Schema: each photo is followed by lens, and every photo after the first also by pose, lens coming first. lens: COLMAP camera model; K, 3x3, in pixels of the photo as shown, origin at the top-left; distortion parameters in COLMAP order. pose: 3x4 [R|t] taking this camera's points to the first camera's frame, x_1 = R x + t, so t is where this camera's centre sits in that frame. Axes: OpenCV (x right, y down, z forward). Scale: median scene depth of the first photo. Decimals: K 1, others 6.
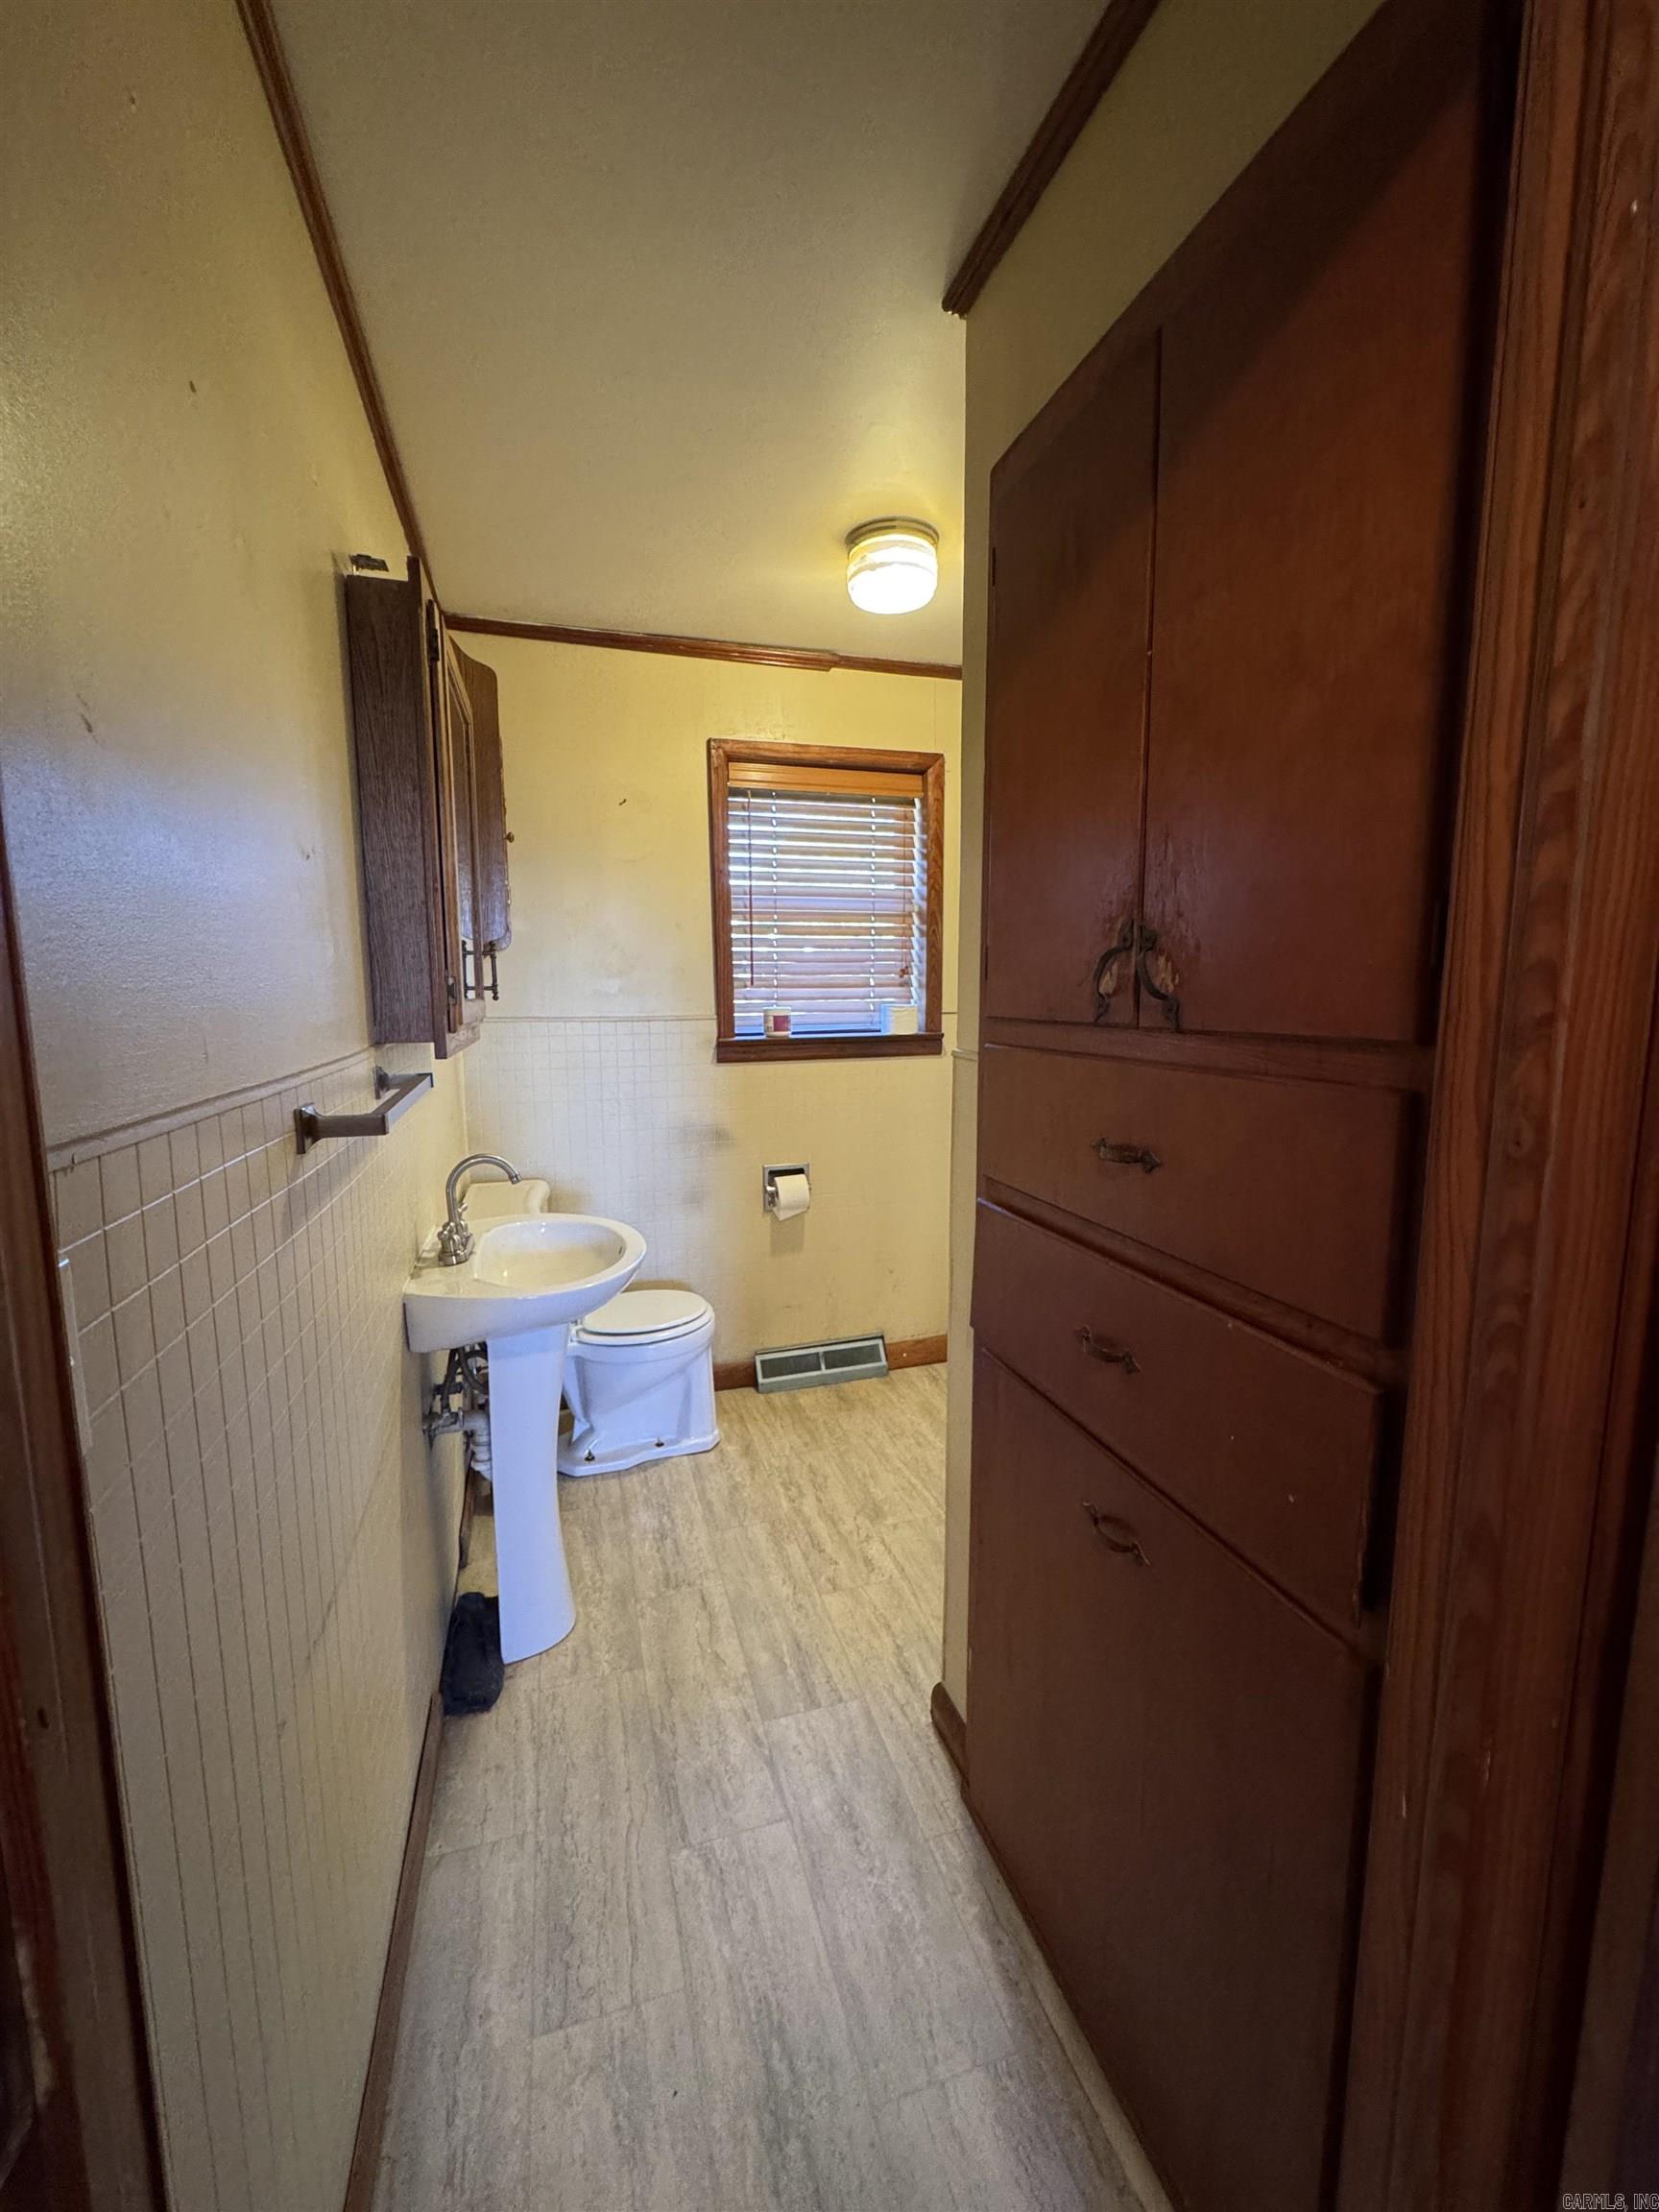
lens RADIAL K [[888.4, 0, 829.5], [0, 888.4, 1106.0], [0, 0, 1]] dist [-0.001186, 0.000197]
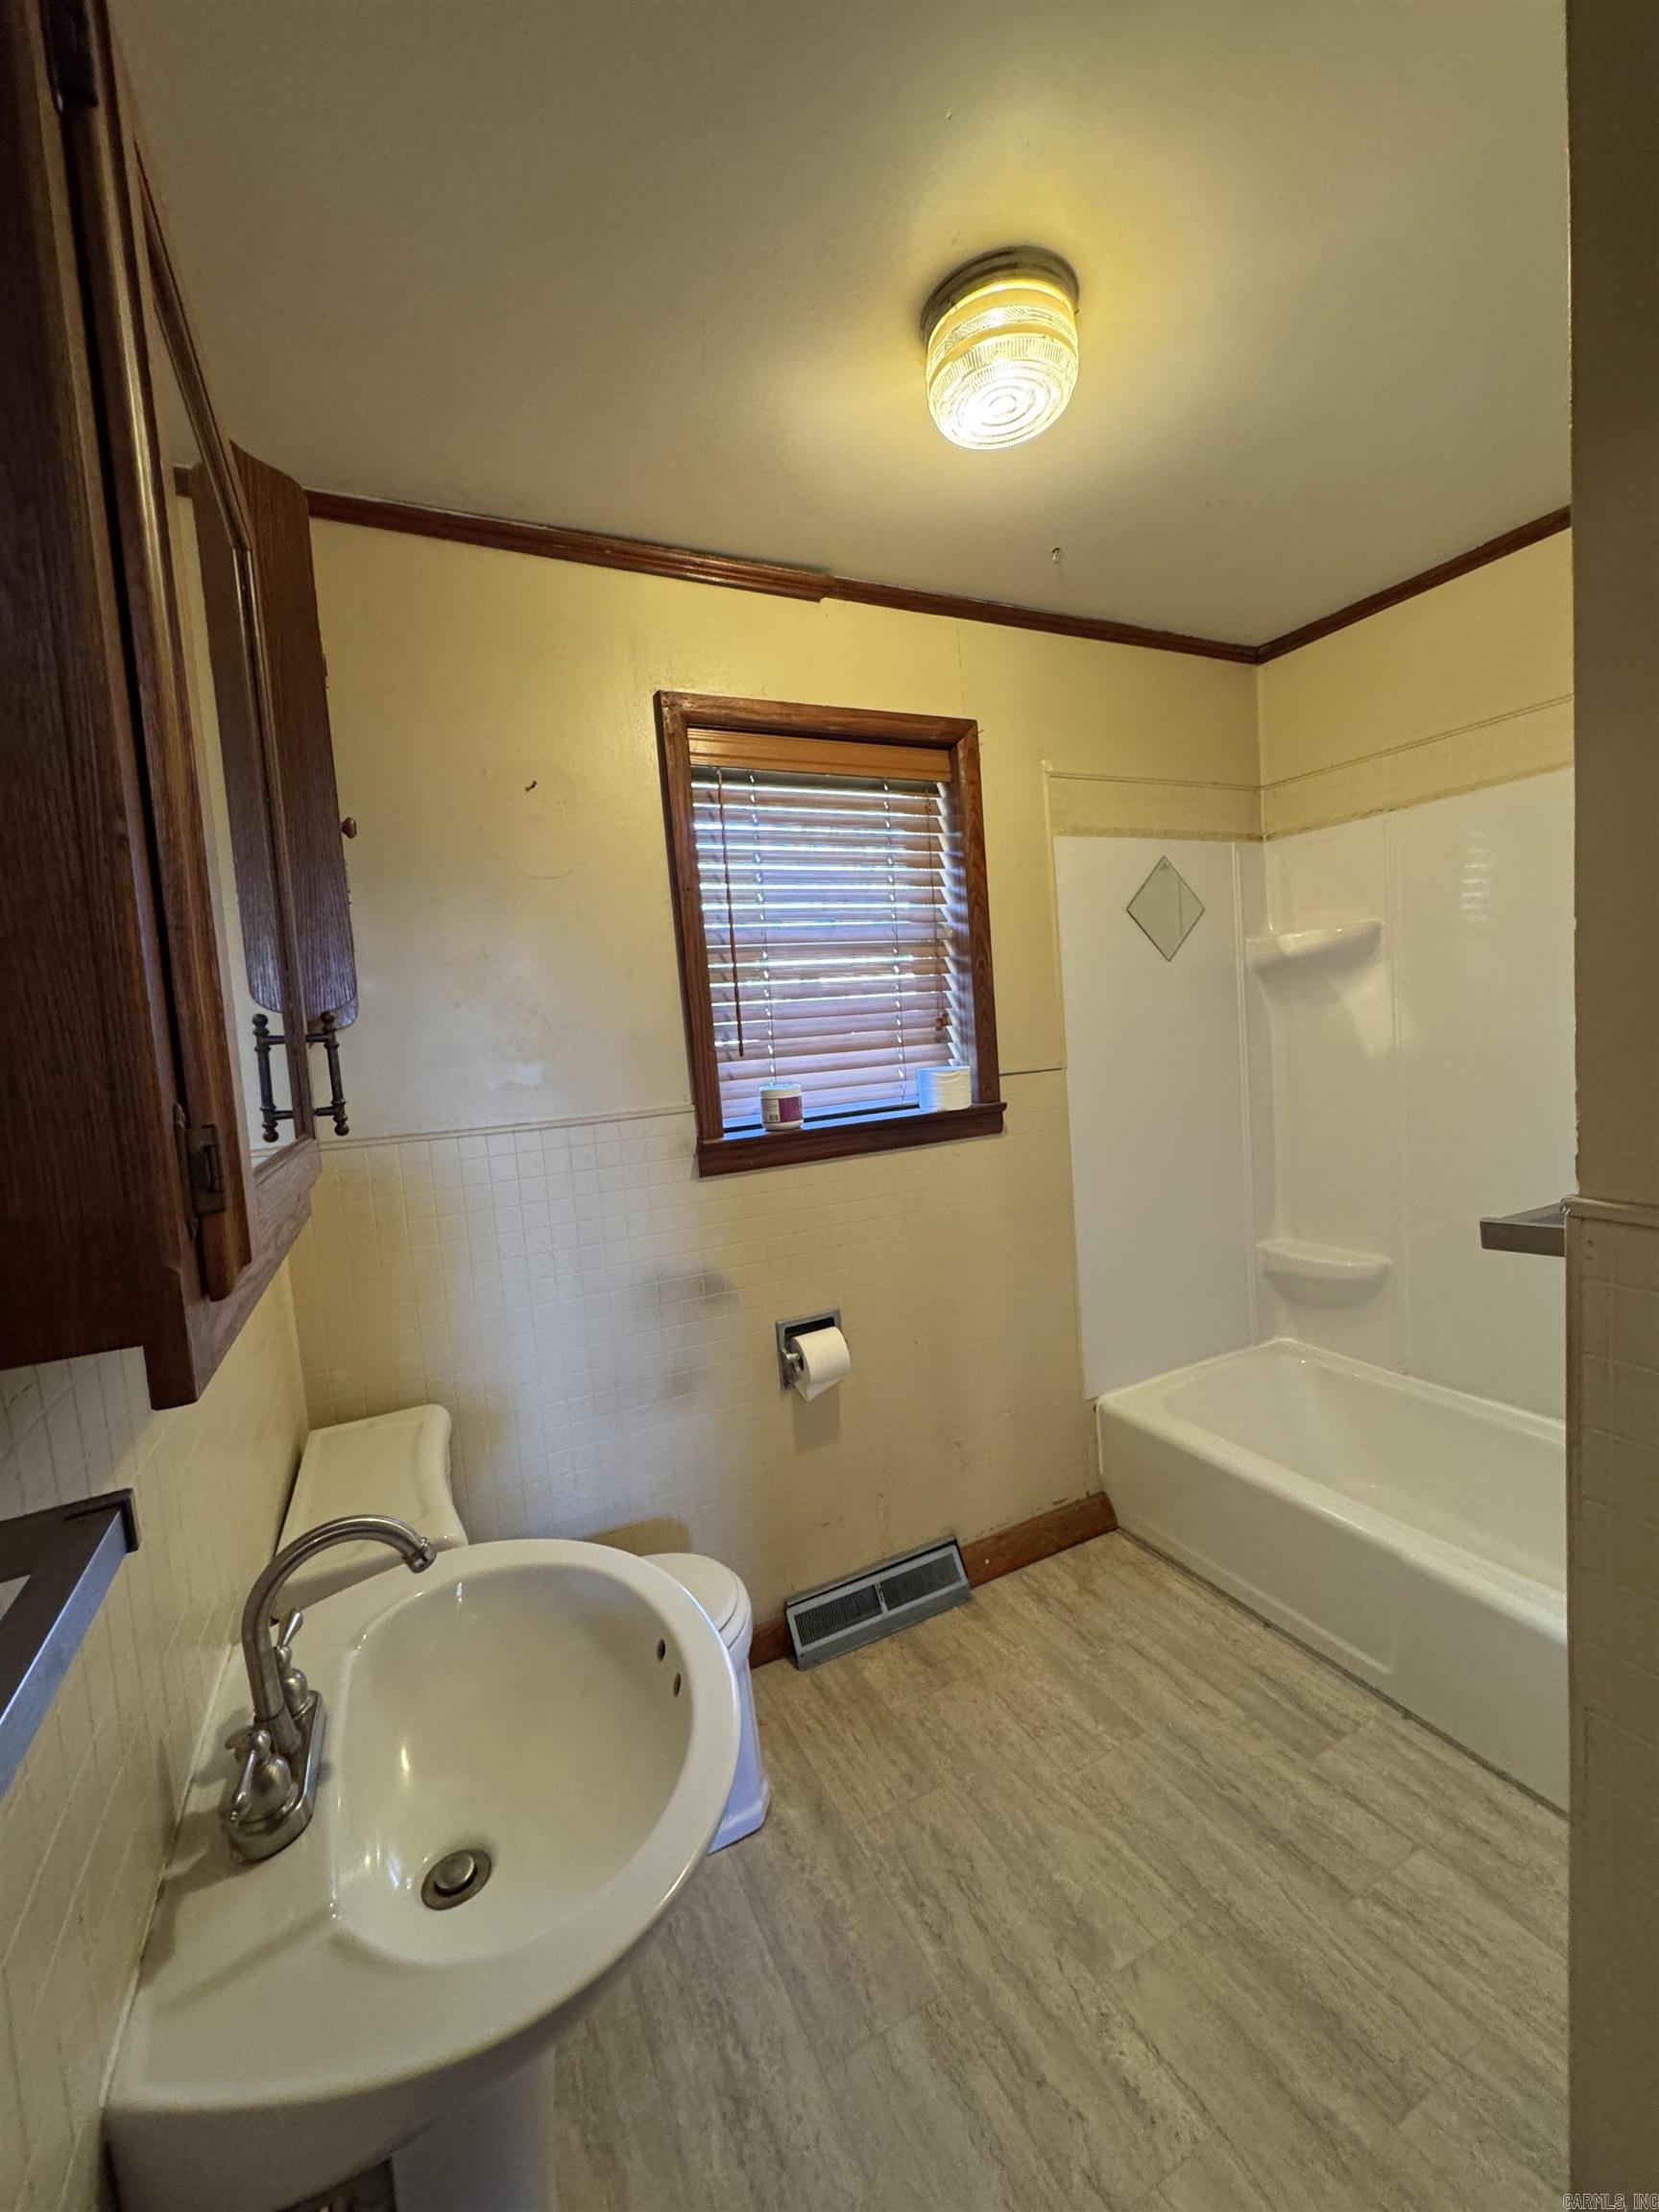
lens RADIAL K [[888.4, 0, 829.5], [0, 888.4, 1106.0], [0, 0, 1]] dist [-0.001186, 0.000197]
pose [[0.984919, -0.080274, 0.153265, -0.127890], [0.089152, 0.994662, -0.051952, -0.057889], [-0.148277, 0.064832, 0.986819, 0.329832]]
